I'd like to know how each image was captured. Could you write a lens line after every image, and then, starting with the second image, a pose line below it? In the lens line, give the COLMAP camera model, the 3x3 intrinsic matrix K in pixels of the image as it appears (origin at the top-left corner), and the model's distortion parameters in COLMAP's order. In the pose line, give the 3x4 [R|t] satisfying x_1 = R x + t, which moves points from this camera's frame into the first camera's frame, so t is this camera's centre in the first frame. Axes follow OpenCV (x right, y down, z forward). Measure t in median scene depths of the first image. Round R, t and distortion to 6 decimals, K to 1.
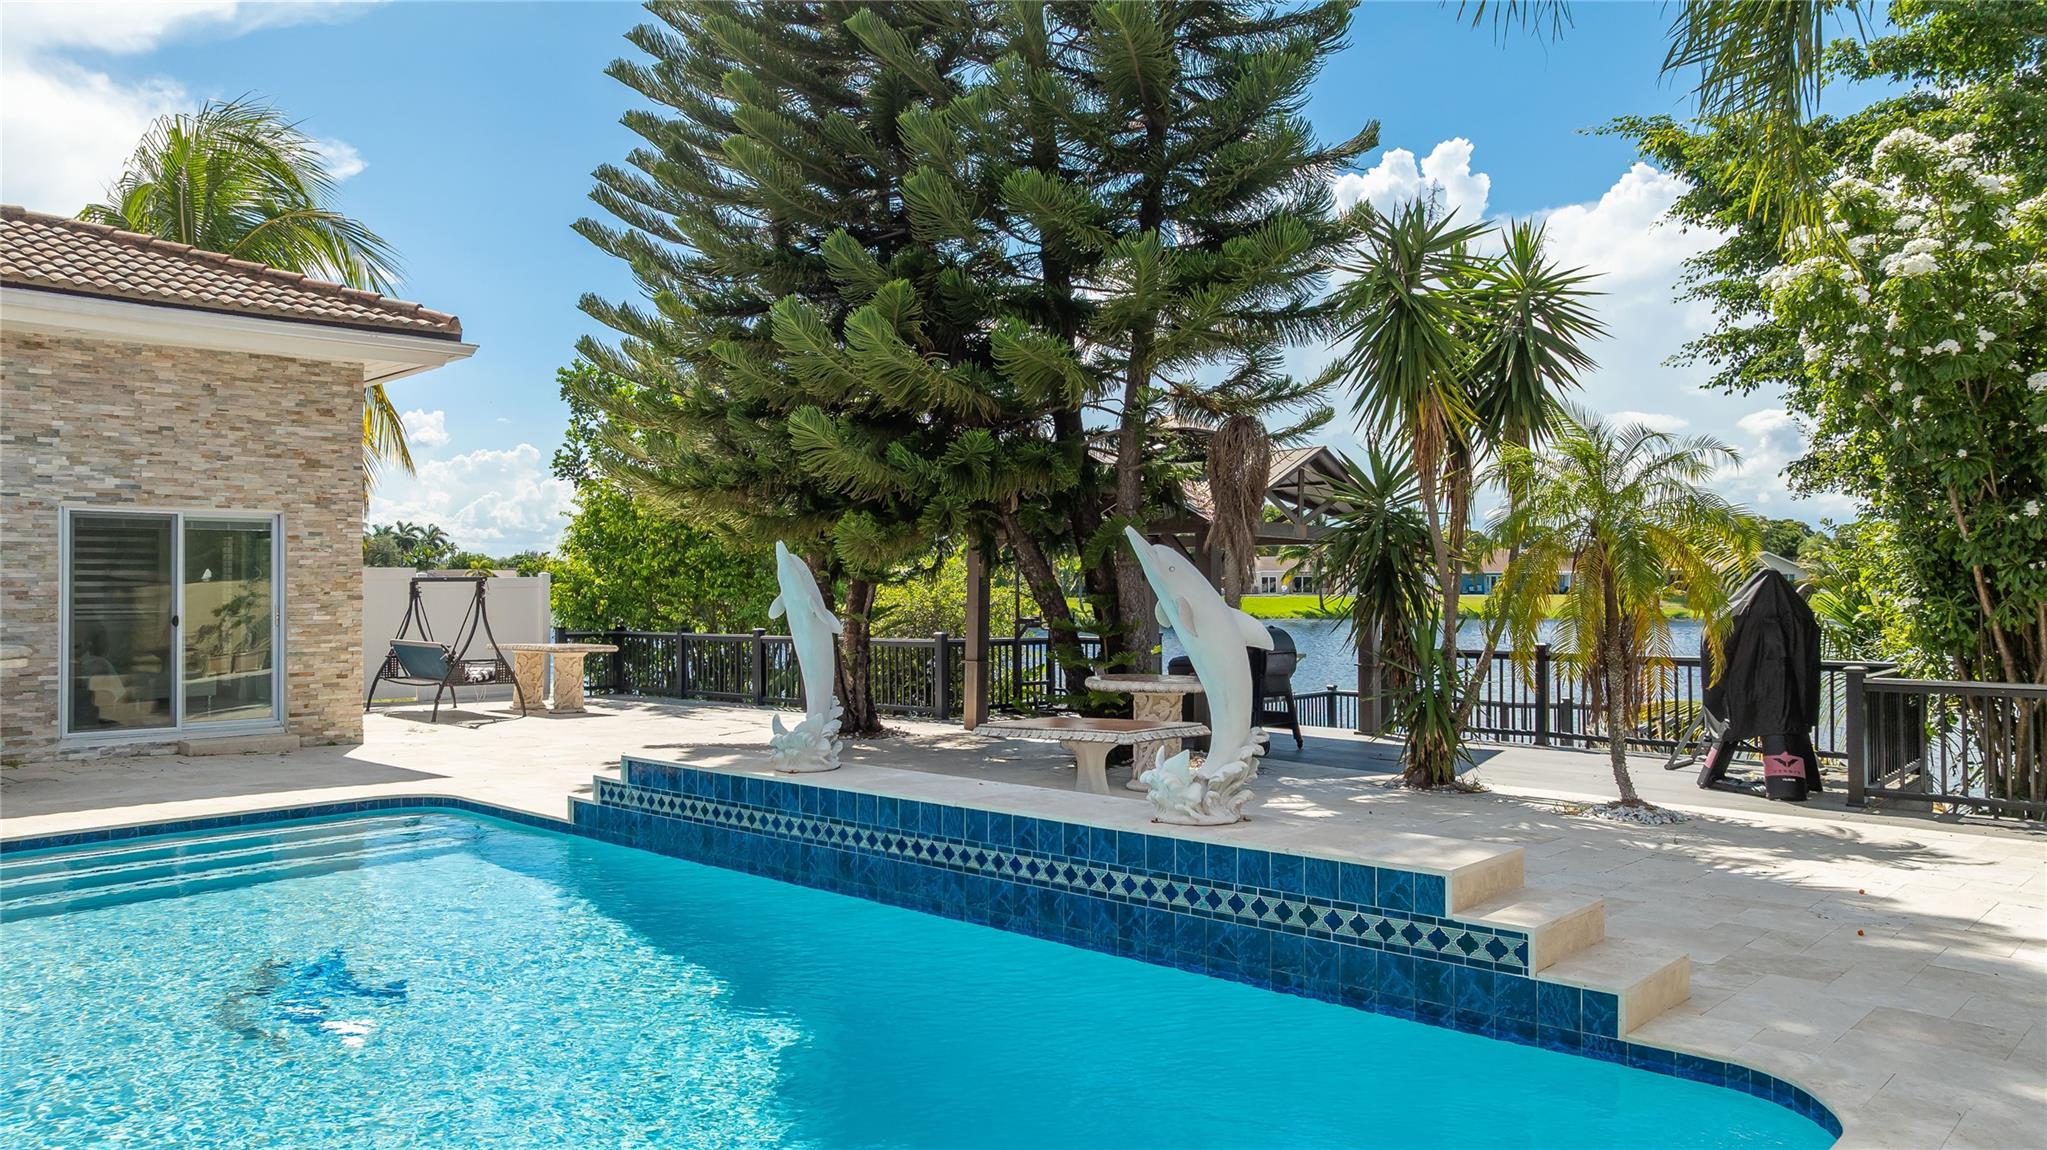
lens RADIAL K [[1427.5, 0, 1023.5], [0, 1427.5, 575.0], [0, 0, 1]] dist [-0.028630, 0.033682]
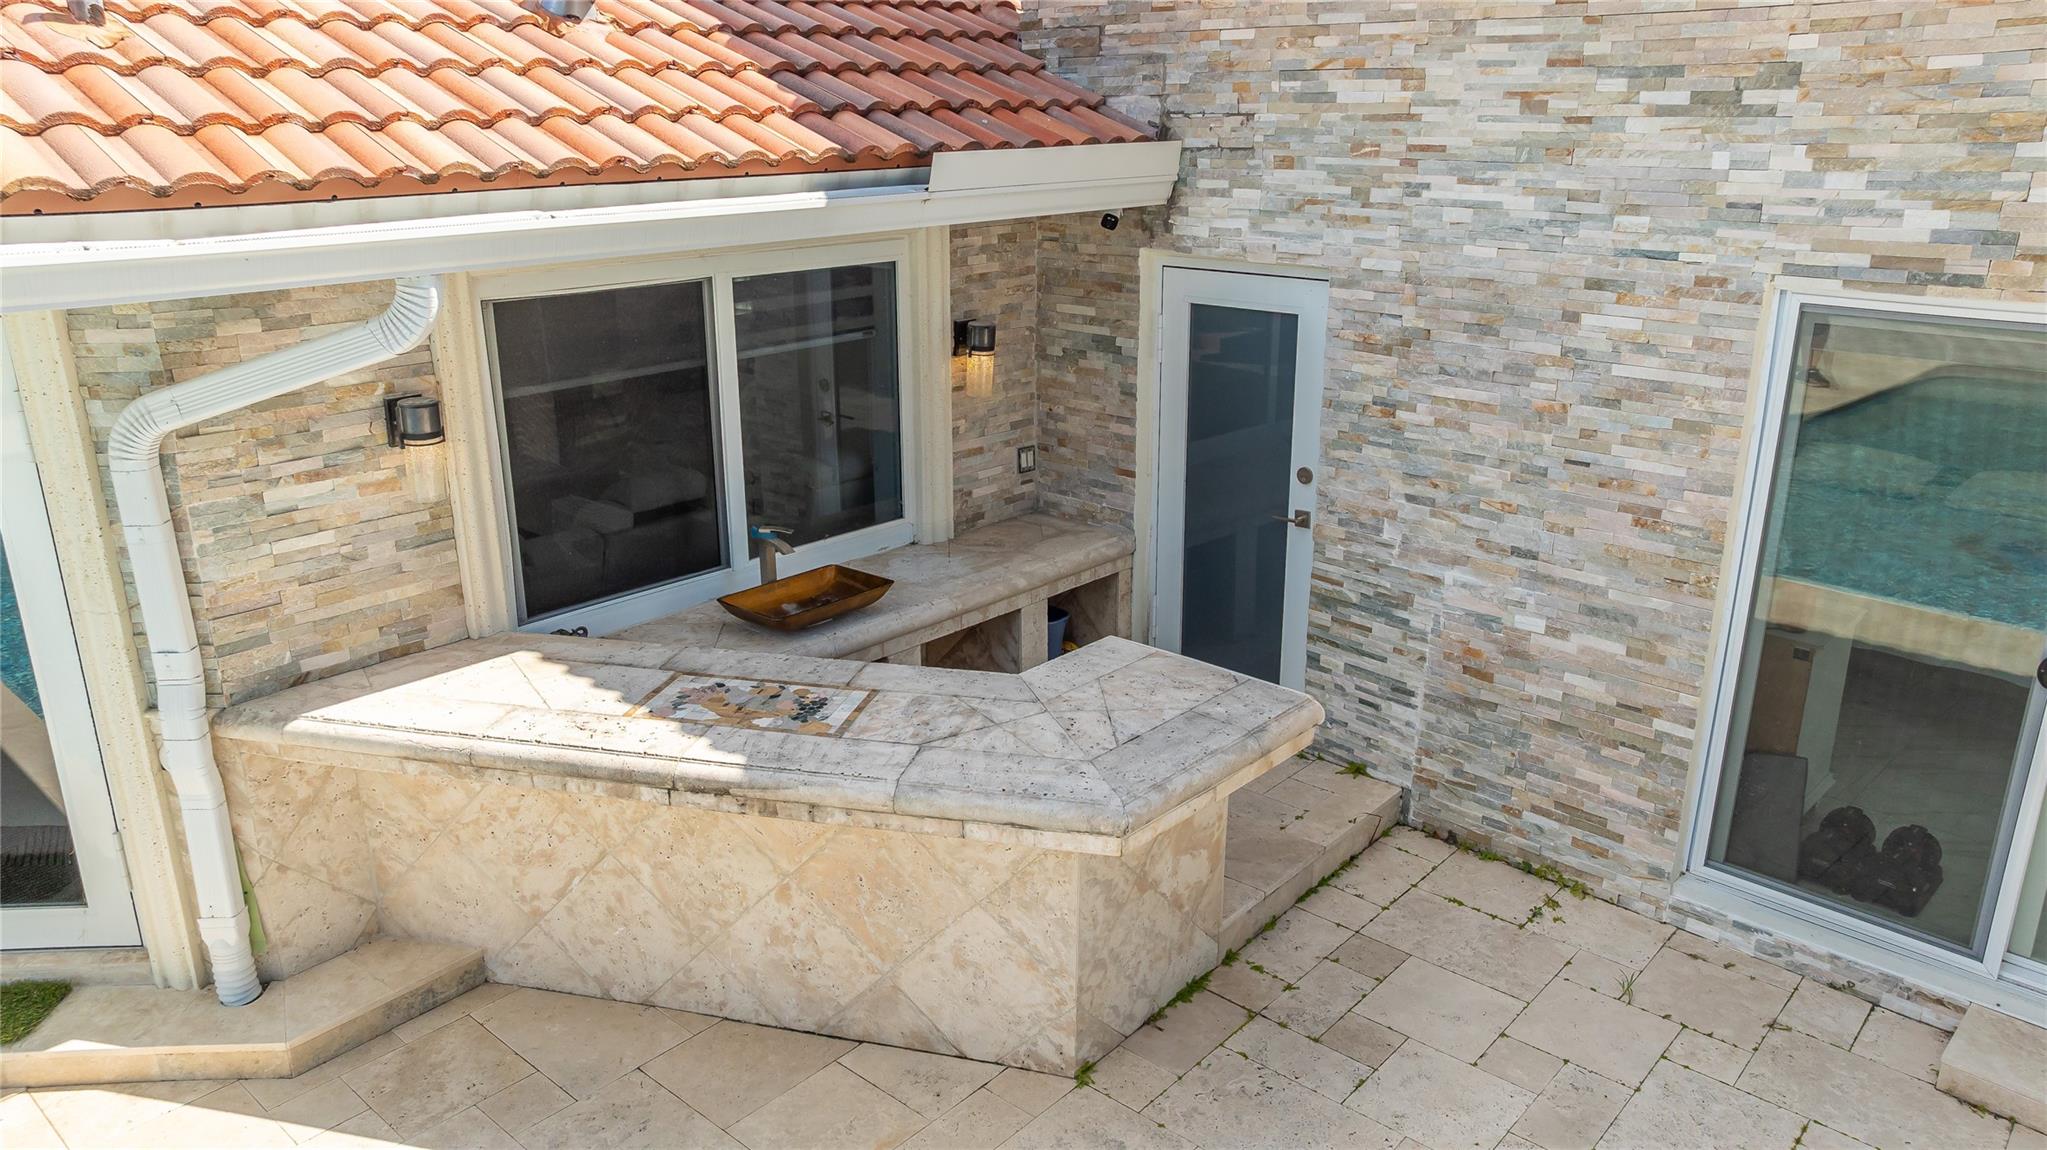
lens RADIAL K [[1444.6, 0, 1023.5], [0, 1444.6, 575.0], [0, 0, 1]] dist [-0.021616, 0.005044]
pose [[0.009312, 0.313686, -0.949481, -0.321963], [0.010862, 0.949435, 0.313777, -0.096784], [0.999898, -0.013235, 0.005434, 0.819312]]
